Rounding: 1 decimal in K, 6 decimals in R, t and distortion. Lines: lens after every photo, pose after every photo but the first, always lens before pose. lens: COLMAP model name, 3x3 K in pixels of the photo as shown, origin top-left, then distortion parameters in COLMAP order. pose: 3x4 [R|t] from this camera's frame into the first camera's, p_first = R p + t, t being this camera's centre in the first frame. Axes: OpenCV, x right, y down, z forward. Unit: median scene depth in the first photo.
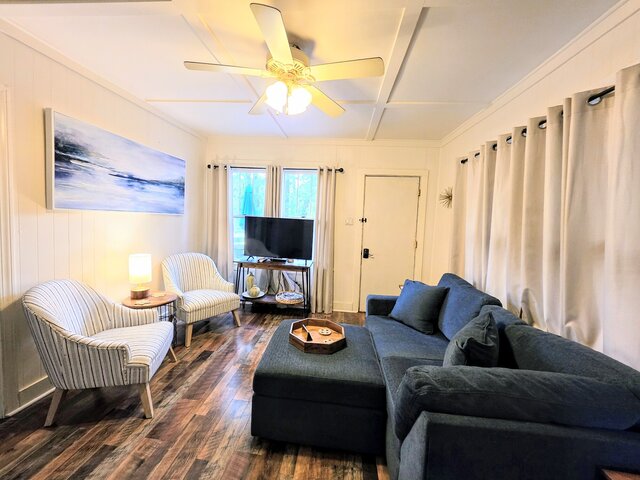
lens RADIAL K [[256.1, 0, 318.5], [0, 256.1, 239.4], [0, 0, 1]] dist [0.001406, -0.000111]
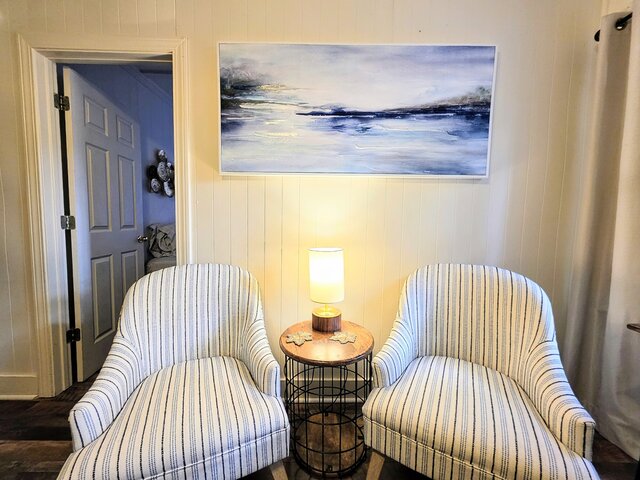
lens RADIAL K [[256.1, 0, 318.5], [0, 256.1, 239.4], [0, 0, 1]] dist [0.001406, -0.000111]
pose [[0.099961, 0.036704, -0.994314, -0.158609], [-0.083263, 0.996123, 0.028400, 0.028178], [0.991501, 0.079951, 0.102630, 0.924428]]
